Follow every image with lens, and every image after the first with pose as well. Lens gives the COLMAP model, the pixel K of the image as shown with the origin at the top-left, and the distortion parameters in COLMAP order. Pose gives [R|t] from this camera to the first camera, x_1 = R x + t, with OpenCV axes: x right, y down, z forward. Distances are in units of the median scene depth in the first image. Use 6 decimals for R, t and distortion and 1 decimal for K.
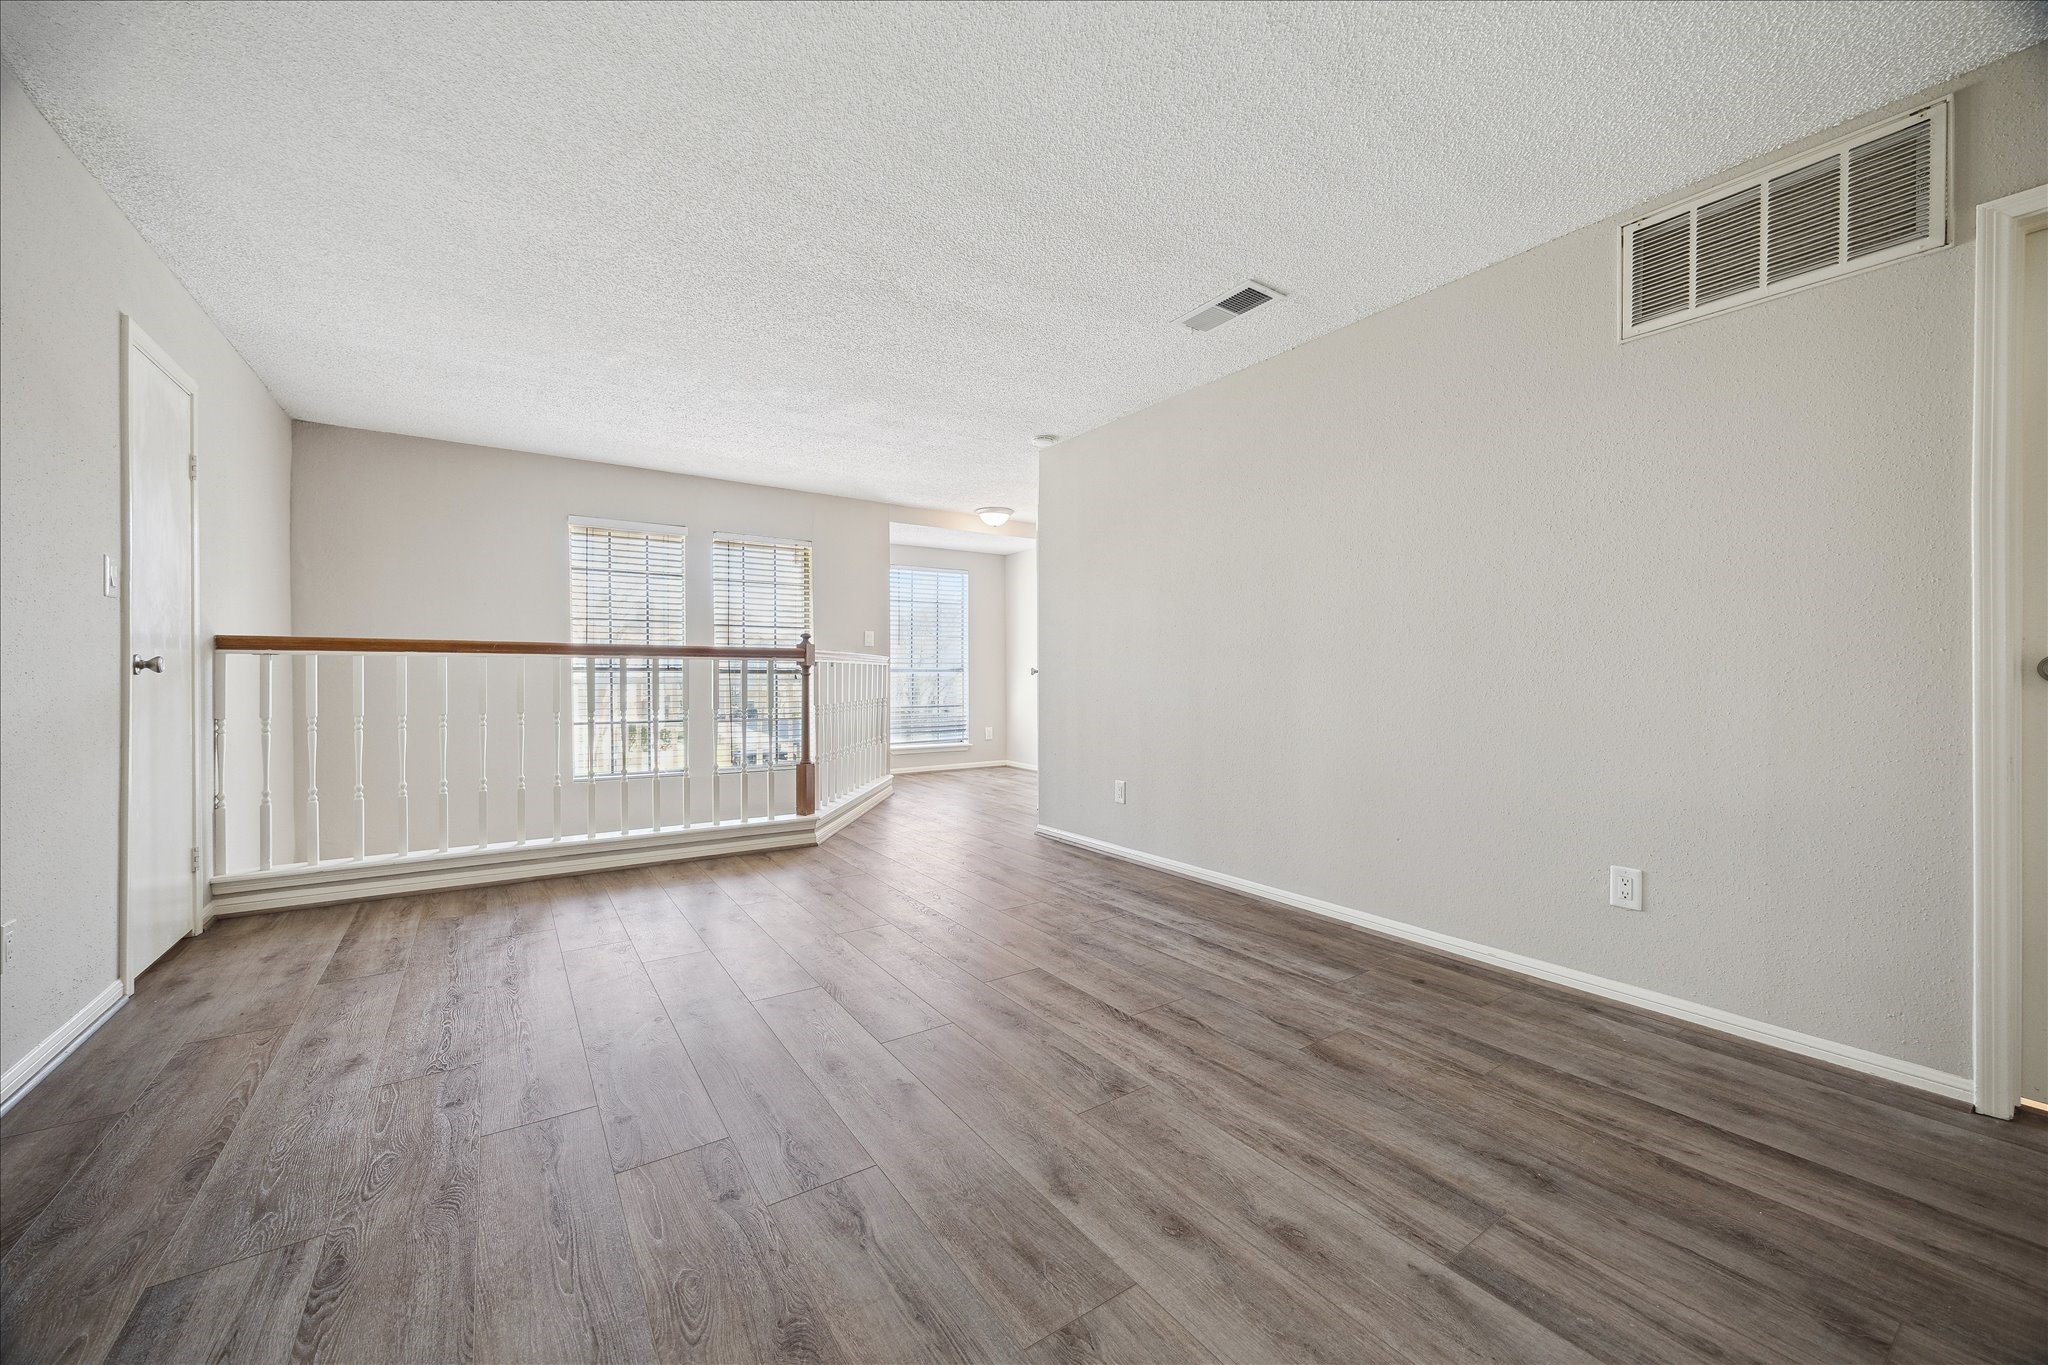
lens RADIAL K [[796.0, 0, 1024.0], [0, 796.0, 682.5], [0, 0, 1]] dist [-0.000919, -0.000383]
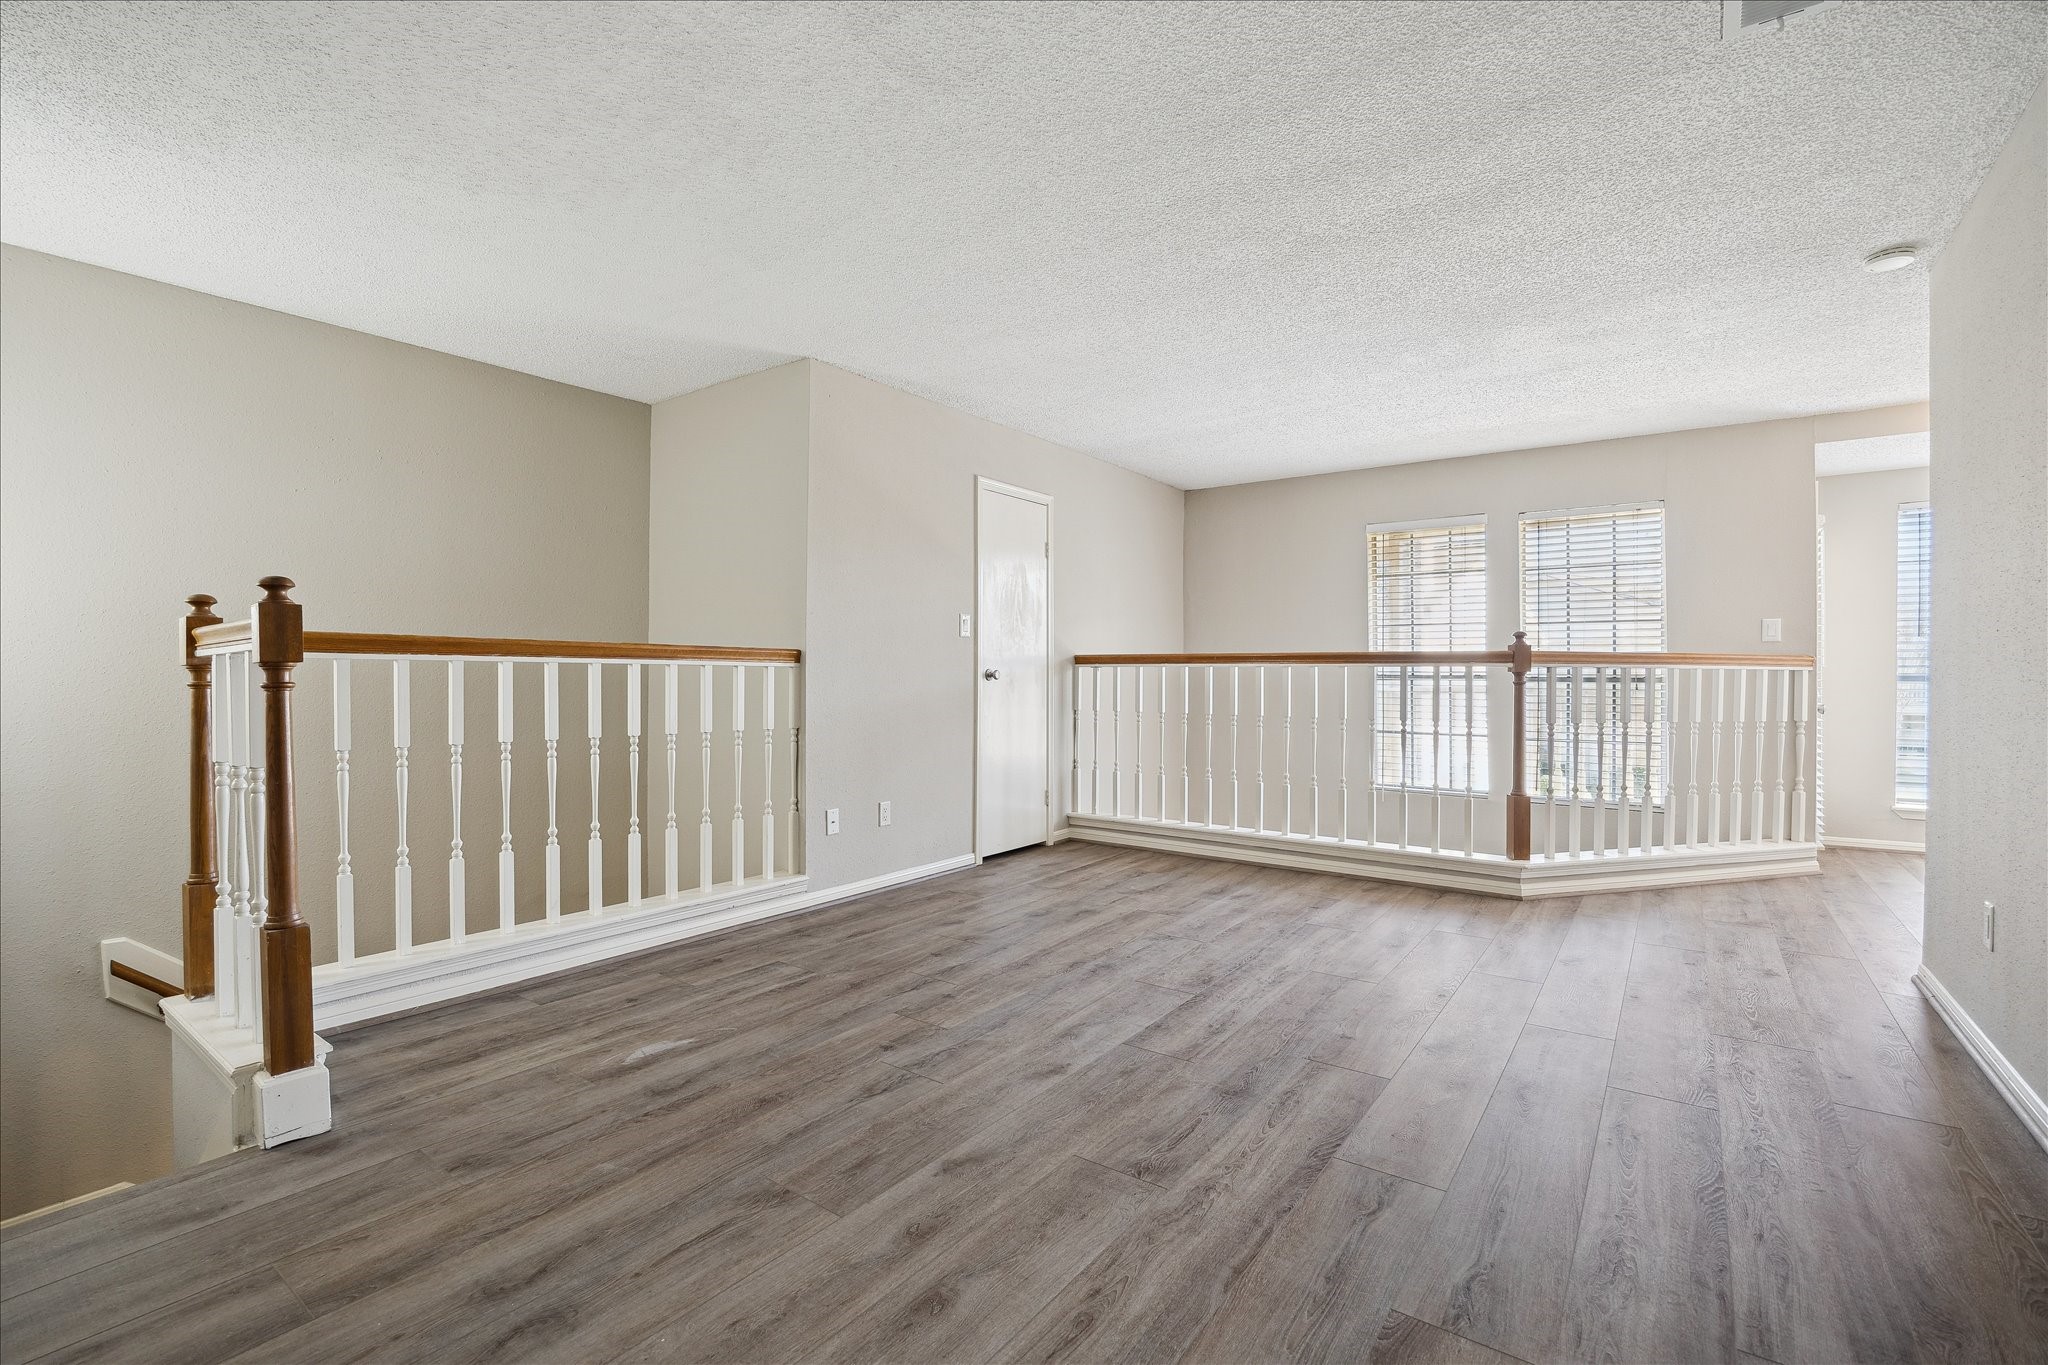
lens RADIAL K [[896.4, 0, 1022.3], [0, 896.4, 716.0], [0, 0, 1]] dist [-0.017499, -0.000114]
pose [[0.323082, 0.040836, -0.945489, 0.576670], [-0.014729, 0.999165, 0.038122, -0.006933], [0.946256, 0.001610, 0.323414, 0.340214]]
